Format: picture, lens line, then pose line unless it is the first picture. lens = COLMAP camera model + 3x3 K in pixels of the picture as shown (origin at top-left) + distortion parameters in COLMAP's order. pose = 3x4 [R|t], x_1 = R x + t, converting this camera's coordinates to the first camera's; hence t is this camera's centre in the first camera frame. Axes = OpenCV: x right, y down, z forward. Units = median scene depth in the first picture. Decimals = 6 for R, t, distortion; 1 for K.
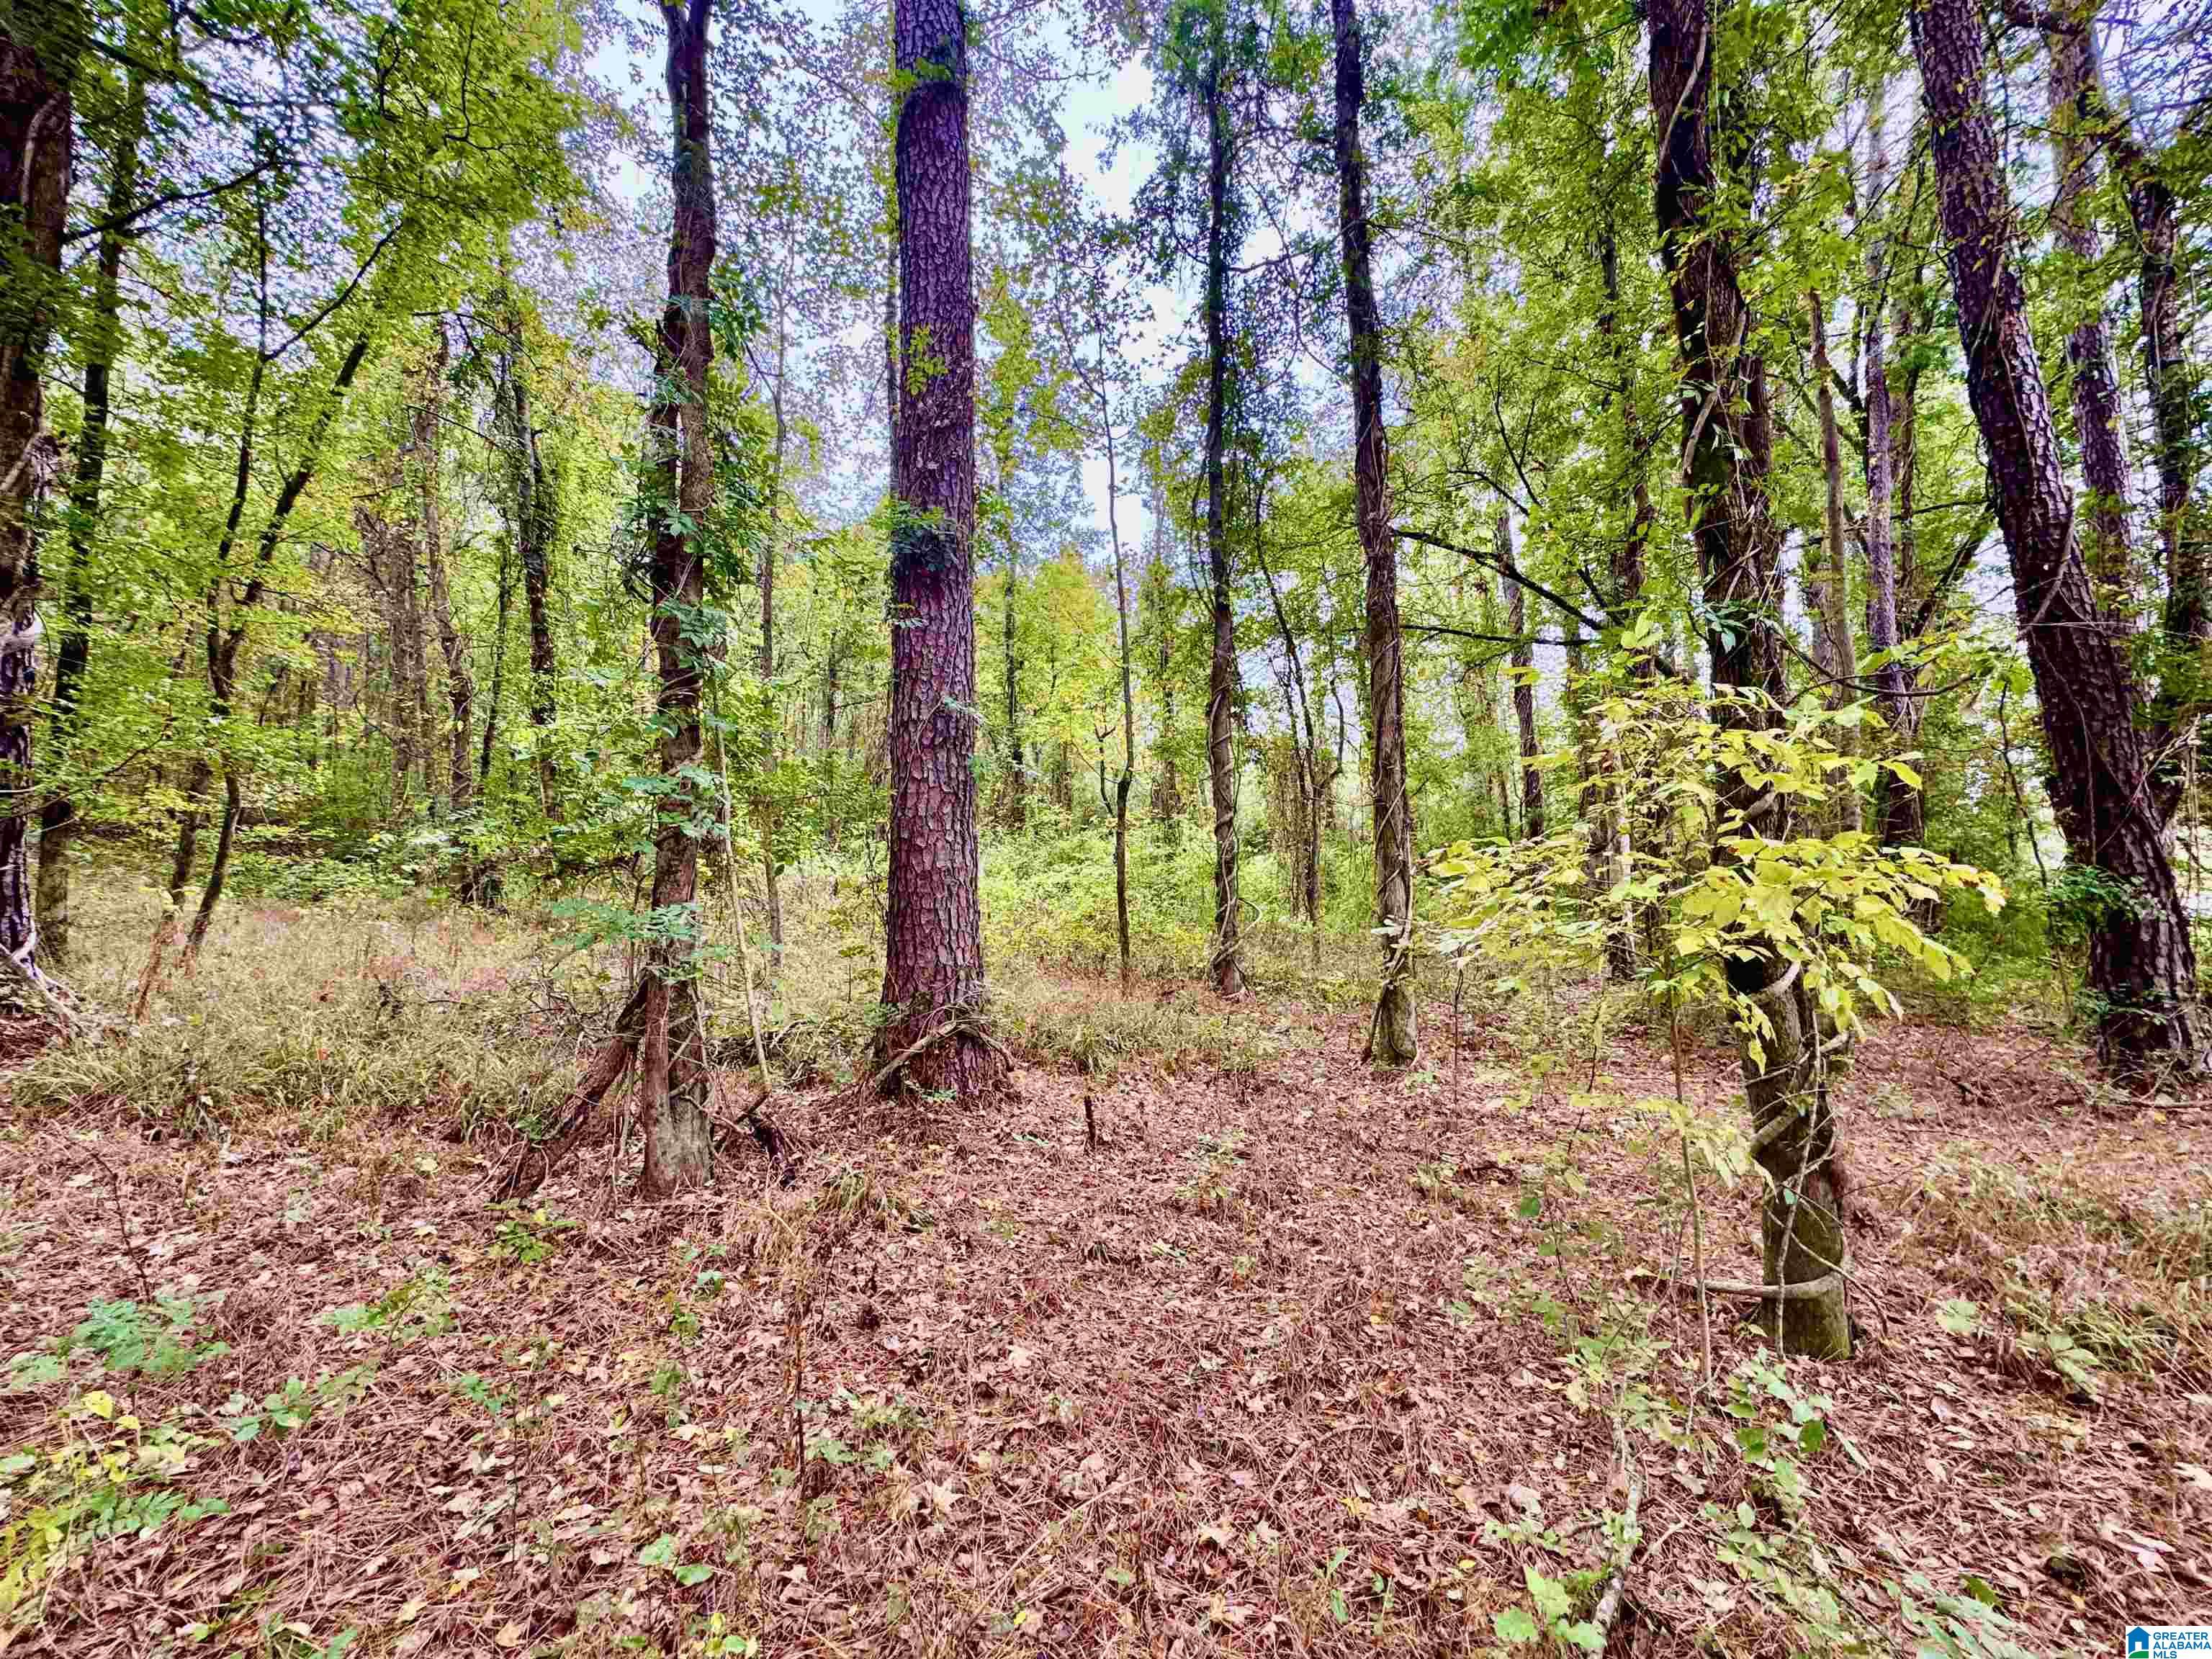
lens RADIAL K [[882.1, 0, 1105.4], [0, 882.1, 832.1], [0, 0, 1]] dist [-0.001691, -0.000420]
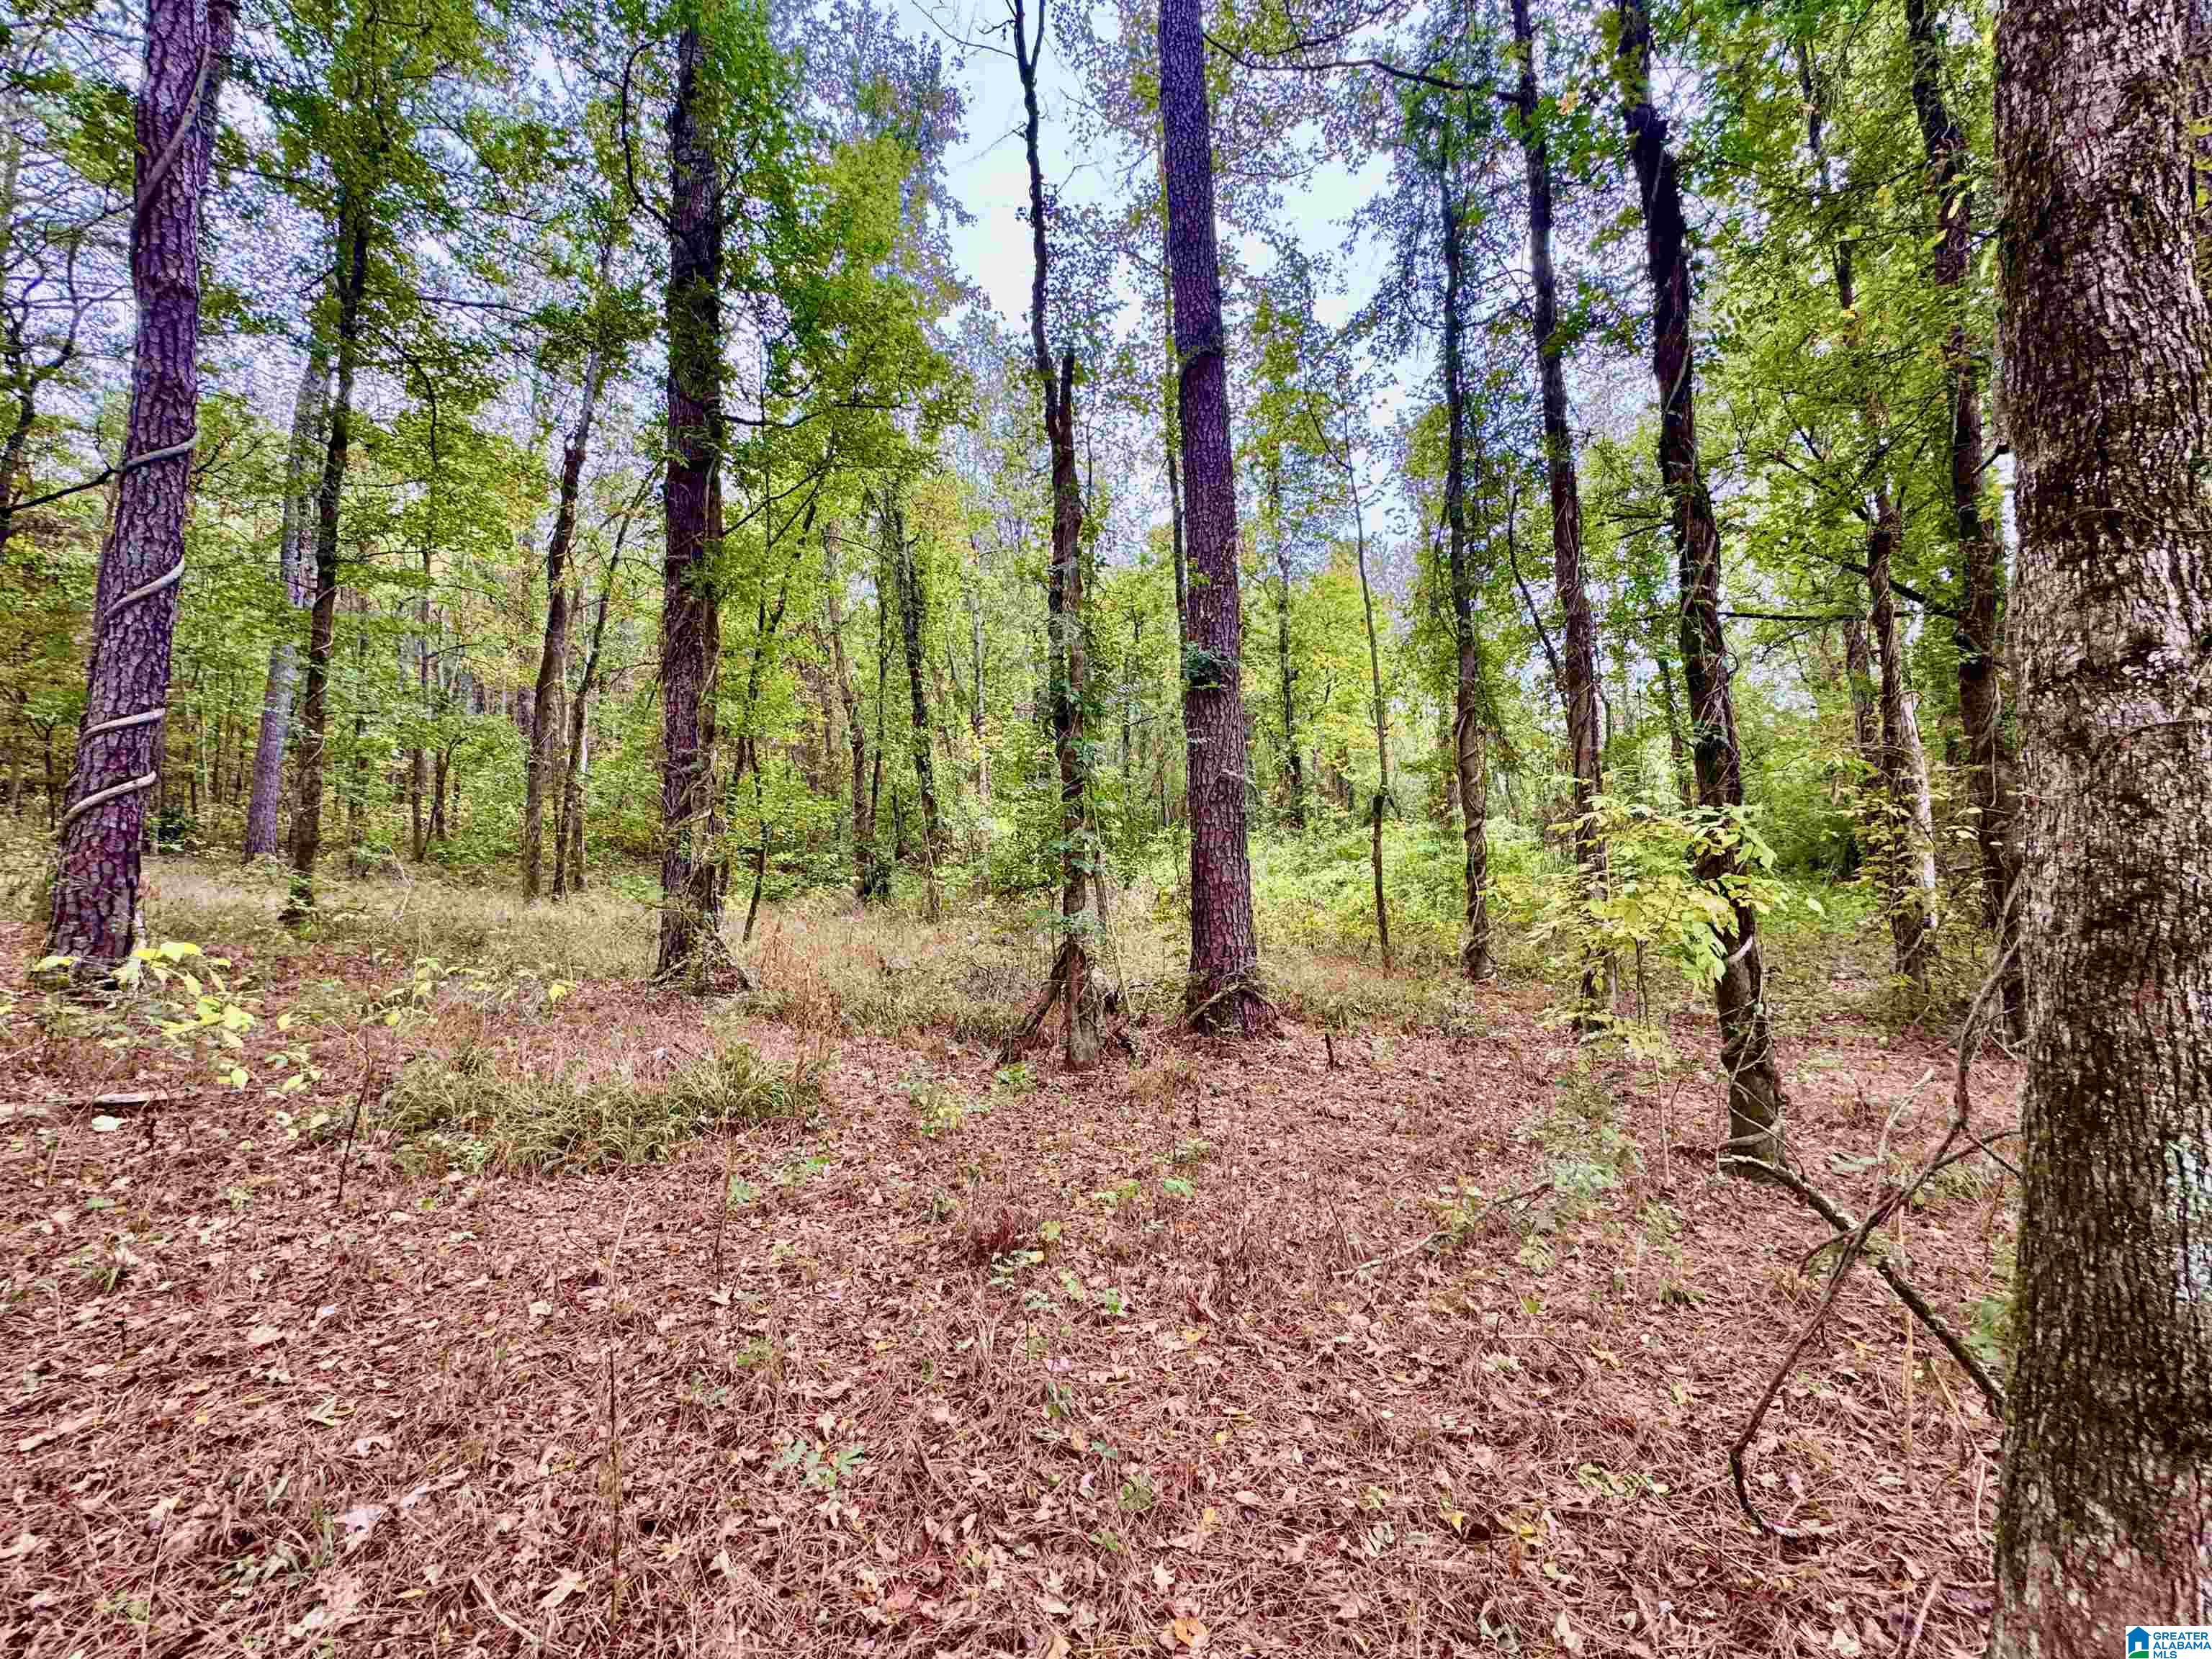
lens RADIAL K [[882.1, 0, 1105.4], [0, 882.1, 832.1], [0, 0, 1]] dist [-0.001691, -0.000420]
pose [[0.947906, -0.032986, -0.316837, 0.092362], [0.035677, 0.999360, 0.002694, -0.052292], [0.316545, -0.013858, 0.948476, -0.456952]]
